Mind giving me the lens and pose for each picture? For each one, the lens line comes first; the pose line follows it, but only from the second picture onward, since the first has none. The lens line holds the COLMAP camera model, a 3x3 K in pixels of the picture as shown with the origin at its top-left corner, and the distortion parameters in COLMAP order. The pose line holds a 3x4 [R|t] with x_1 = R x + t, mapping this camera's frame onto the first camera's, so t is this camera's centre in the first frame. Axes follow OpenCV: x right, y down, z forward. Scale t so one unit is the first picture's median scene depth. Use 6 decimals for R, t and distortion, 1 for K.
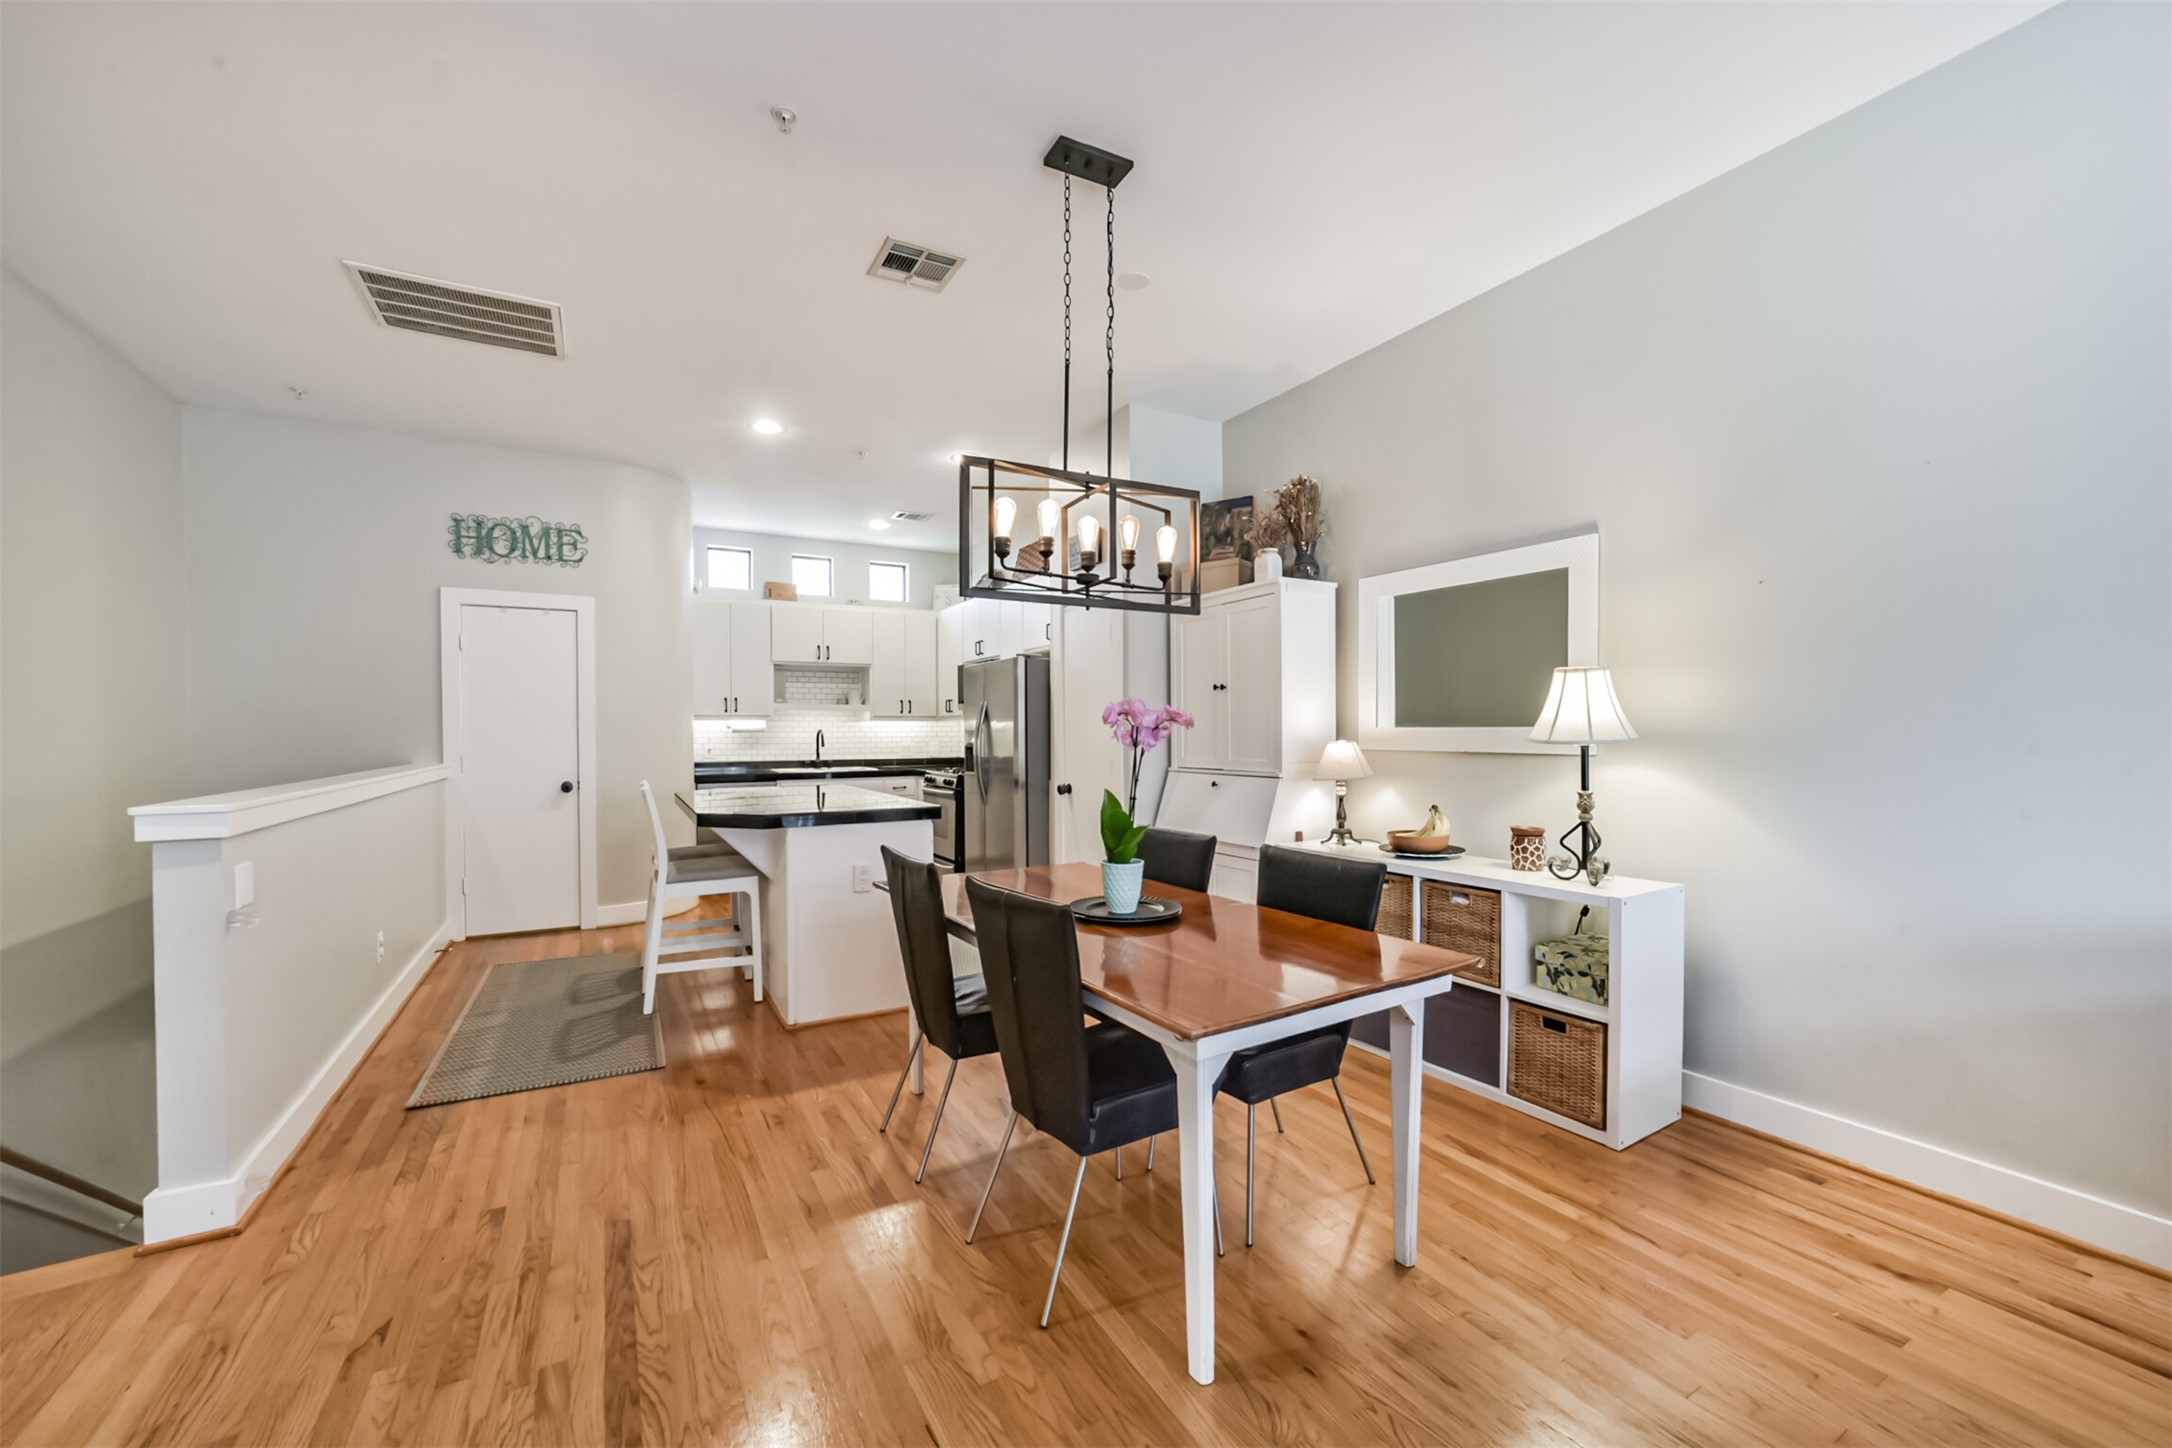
lens RADIAL K [[846.5, 0, 1099.4], [0, 846.5, 746.2], [0, 0, 1]] dist [-0.013766, 0.007084]
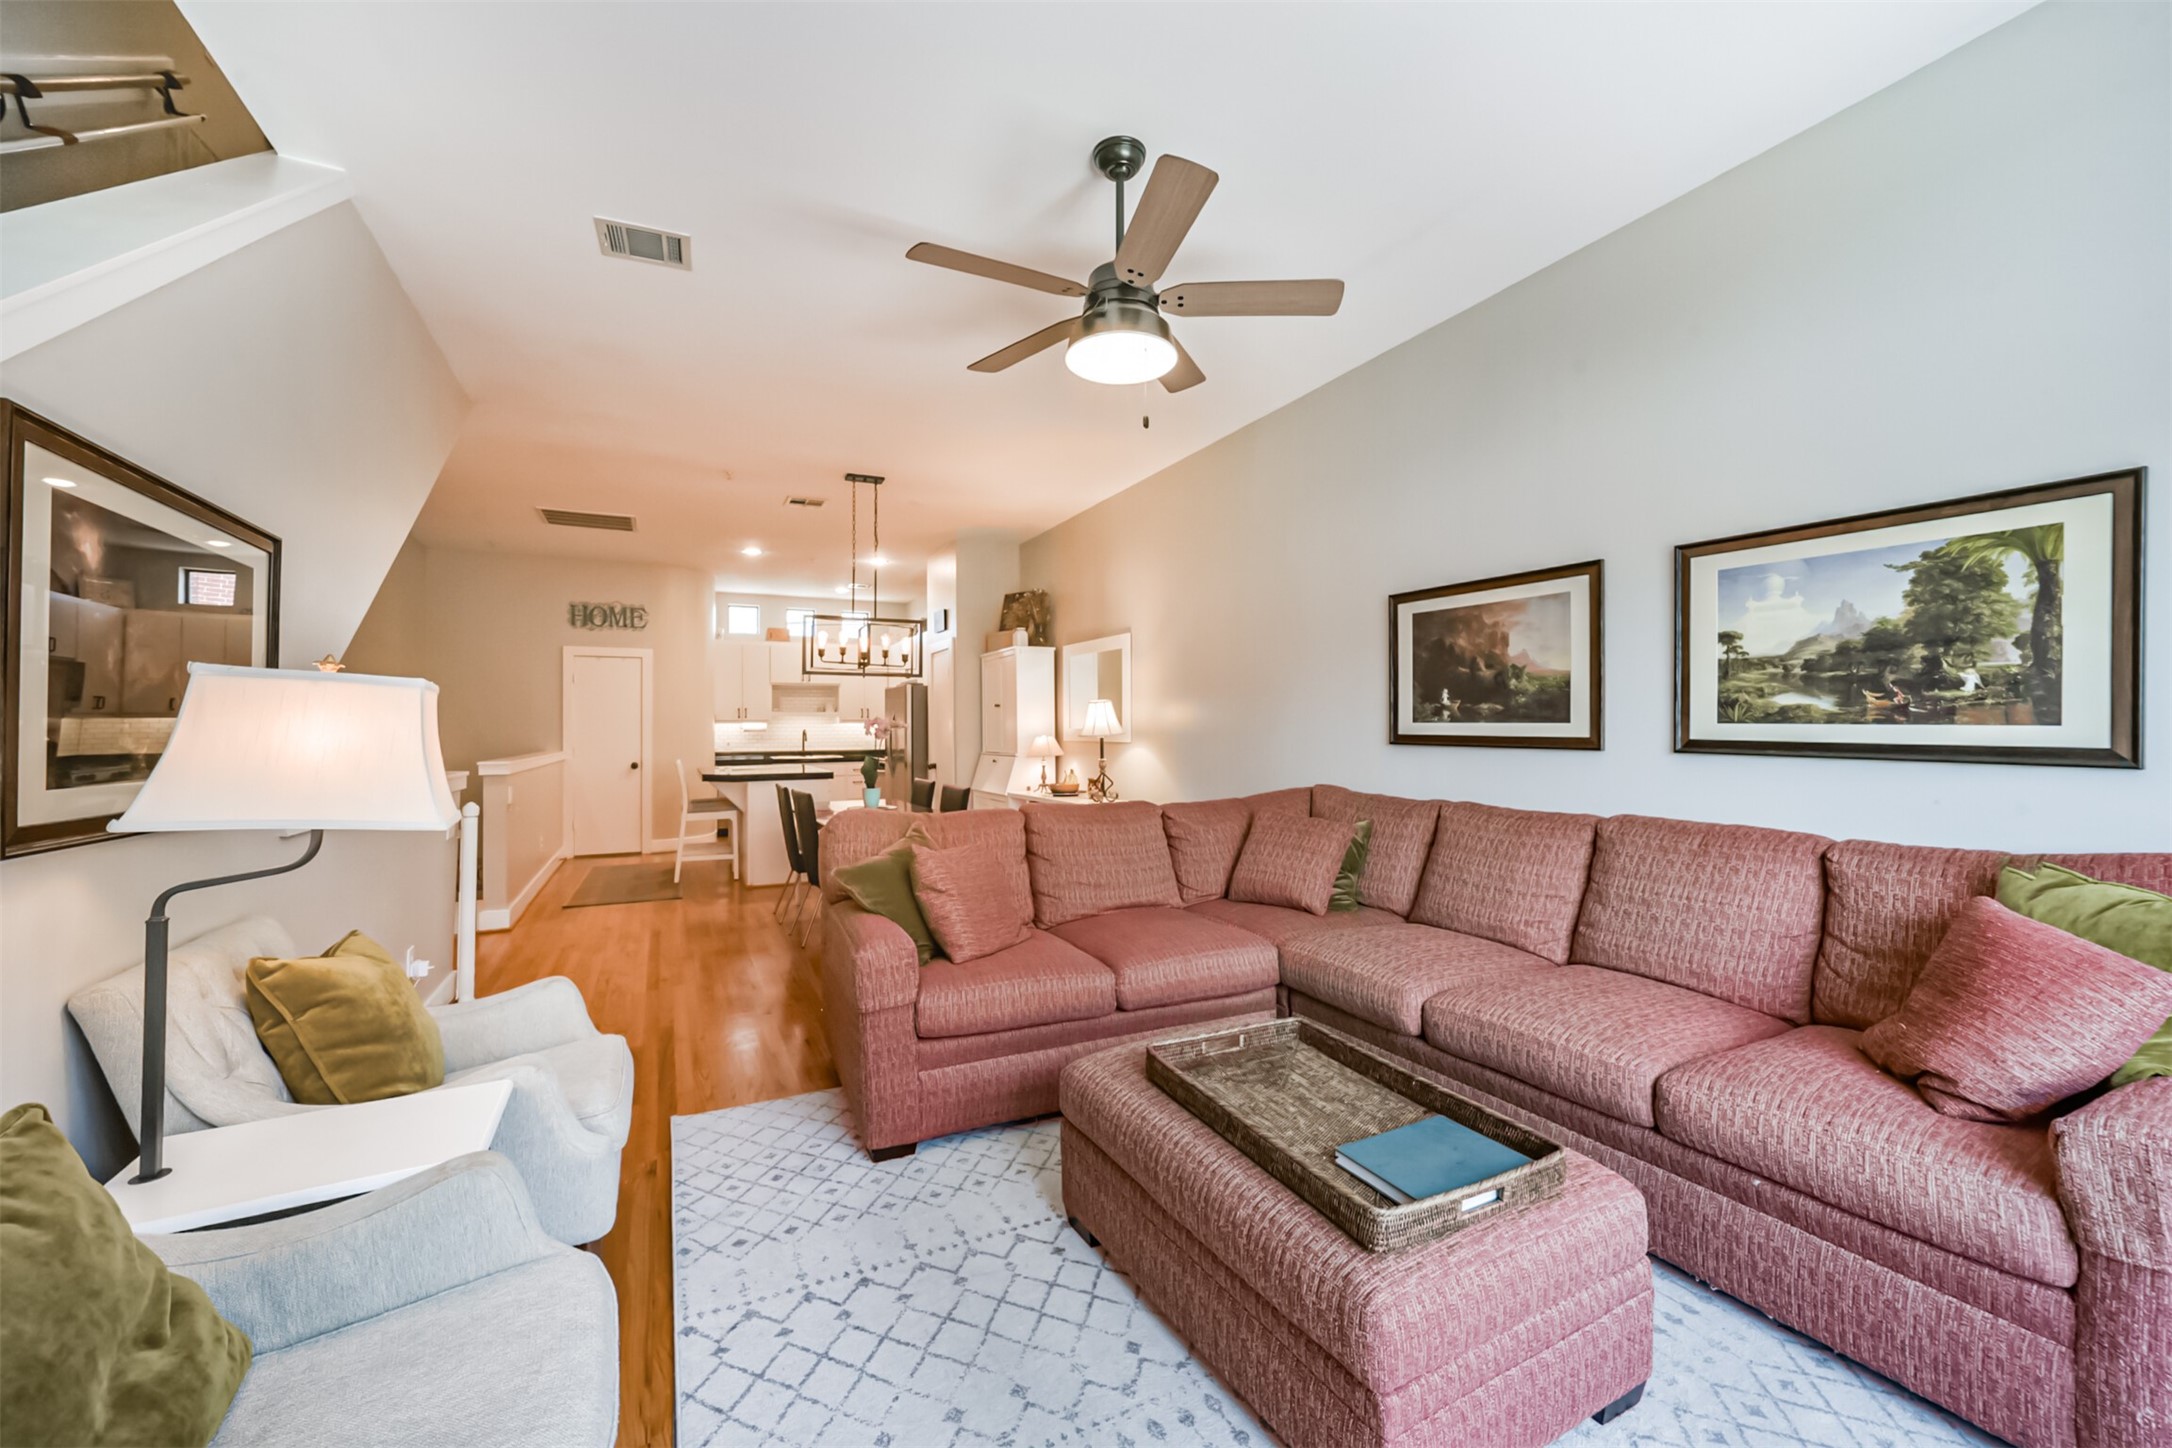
lens RADIAL K [[846.5, 0, 1104.6], [0, 846.5, 720.6], [0, 0, 1]] dist [-0.013766, 0.007084]
pose [[0.998768, -0.003254, -0.049521, 0.371360], [0.001898, 0.999622, -0.027415, 0.007765], [0.049591, 0.027288, 0.998397, -0.608480]]
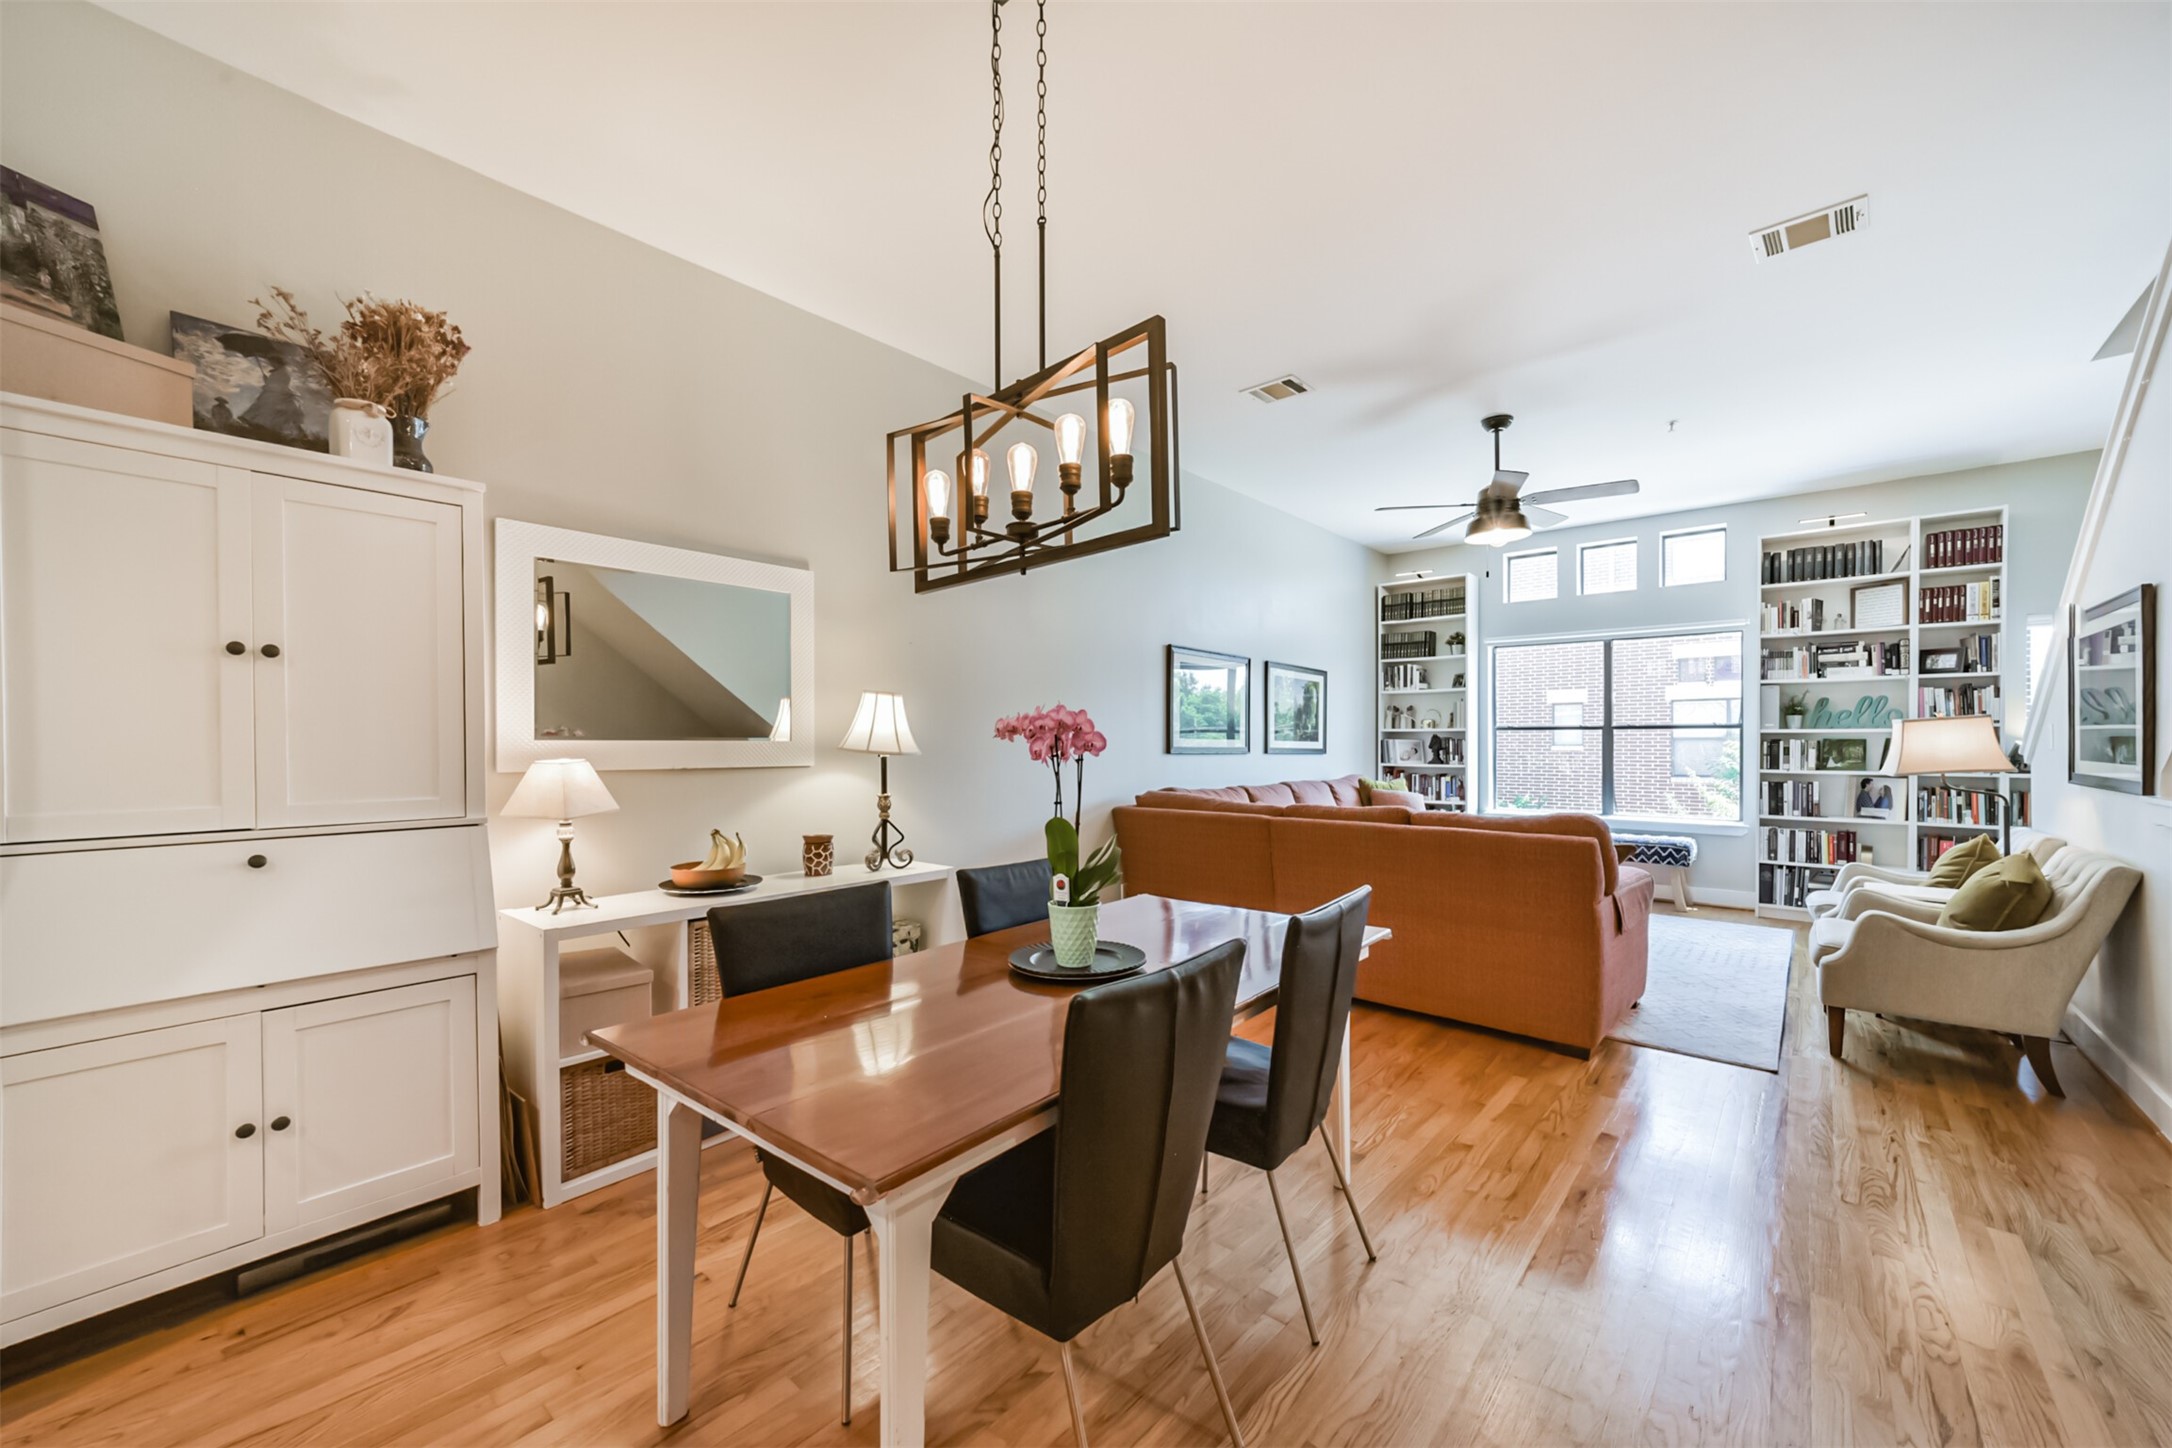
lens RADIAL K [[846.5, 0, 1089.8], [0, 846.5, 747.0], [0, 0, 1]] dist [-0.013766, 0.007084]
pose [[-0.319716, -0.000863, 0.947513, -0.360246], [0.019243, 0.999787, 0.007403, -0.009459], [-0.947318, 0.020600, -0.319631, 0.595500]]
